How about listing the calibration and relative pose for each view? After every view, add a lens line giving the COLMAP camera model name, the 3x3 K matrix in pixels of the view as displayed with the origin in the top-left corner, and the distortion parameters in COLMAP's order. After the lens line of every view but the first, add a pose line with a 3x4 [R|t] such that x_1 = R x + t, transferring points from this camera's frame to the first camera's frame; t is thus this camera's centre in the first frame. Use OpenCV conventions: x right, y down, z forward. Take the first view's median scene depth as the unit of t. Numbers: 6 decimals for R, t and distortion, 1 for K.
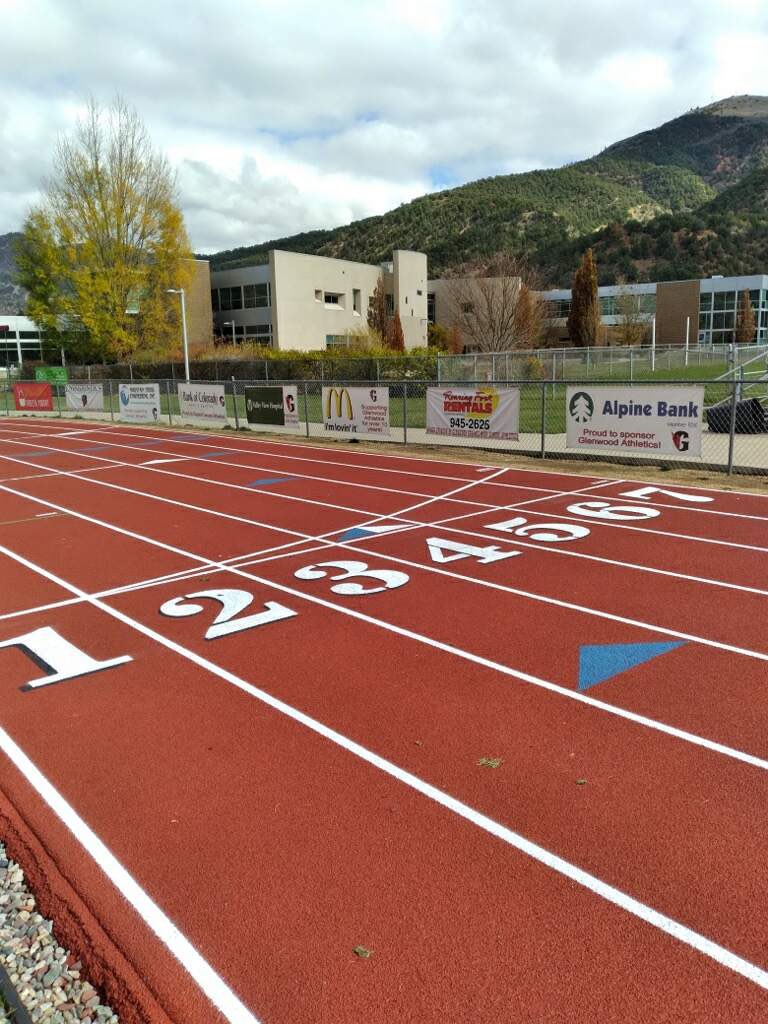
lens RADIAL K [[816.1, 0, 384.0], [0, 816.1, 512.0], [0, 0, 1]] dist [0.079642, -0.173688]
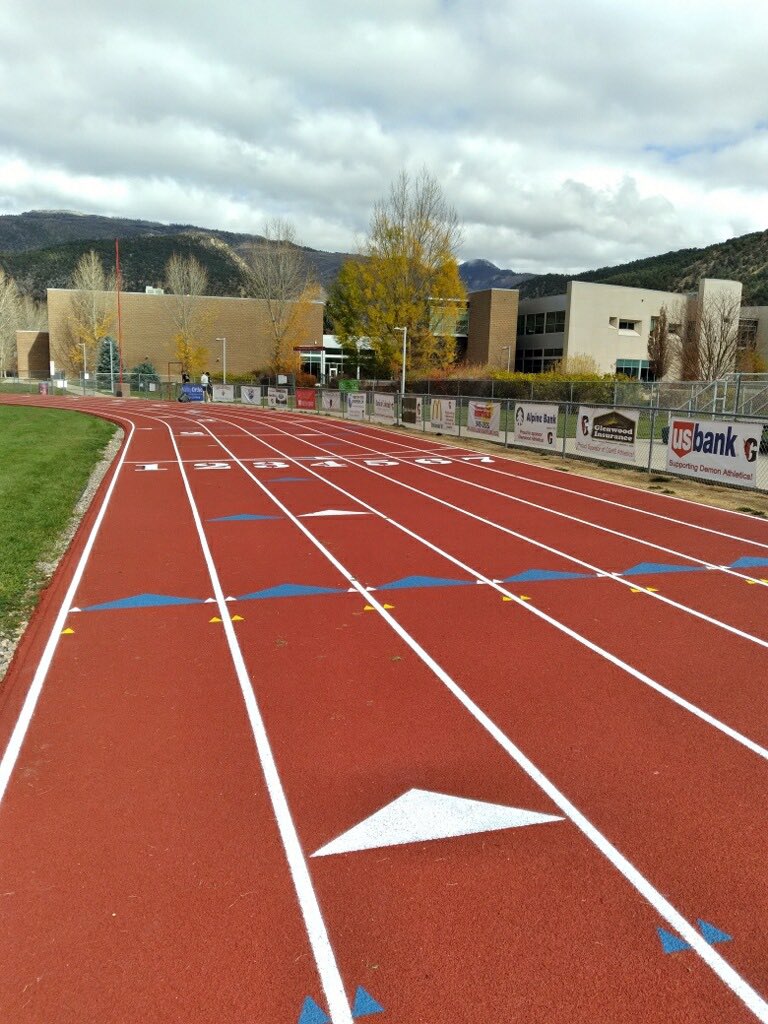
lens RADIAL K [[816.1, 0, 384.0], [0, 816.1, 512.0], [0, 0, 1]] dist [0.079642, -0.173688]
pose [[0.910182, 0.104890, -0.400708, 0.145796], [-0.113576, 0.993527, 0.002086, 0.019256], [0.398333, 0.043612, 0.916203, -0.127823]]
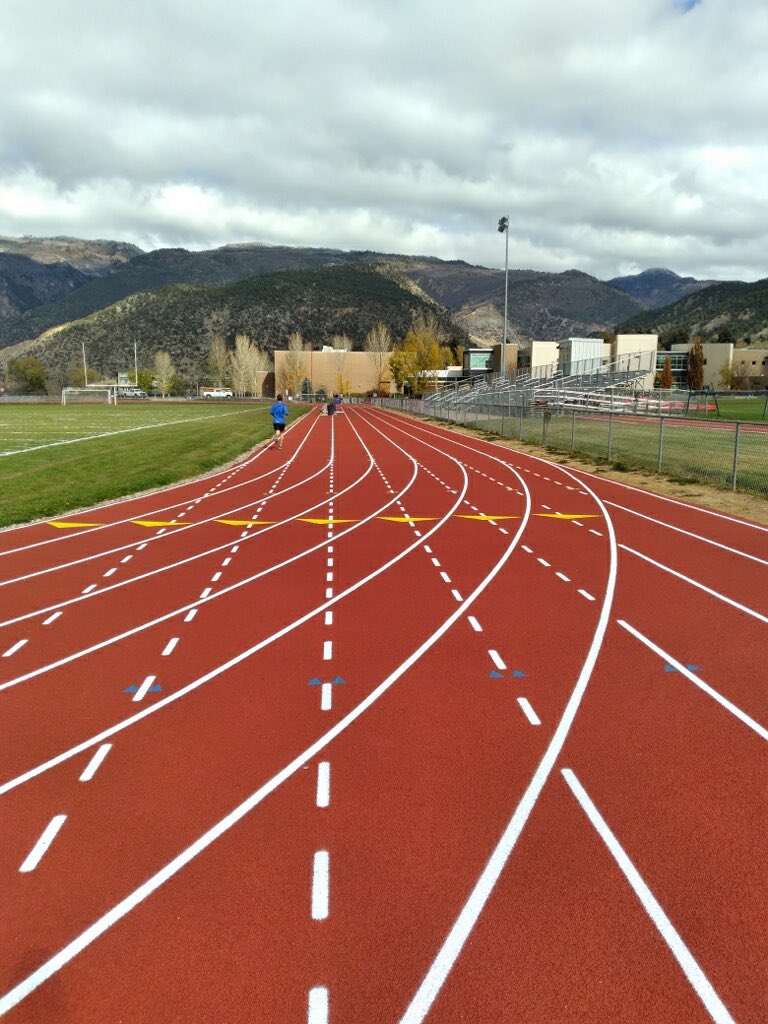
lens RADIAL K [[816.1, 0, 384.0], [0, 816.1, 512.0], [0, 0, 1]] dist [0.079642, -0.173688]
pose [[0.806111, 0.107373, -0.581942, 1.155518], [-0.125867, 0.992009, 0.008682, 0.207796], [0.578224, 0.066249, 0.813184, -1.282452]]
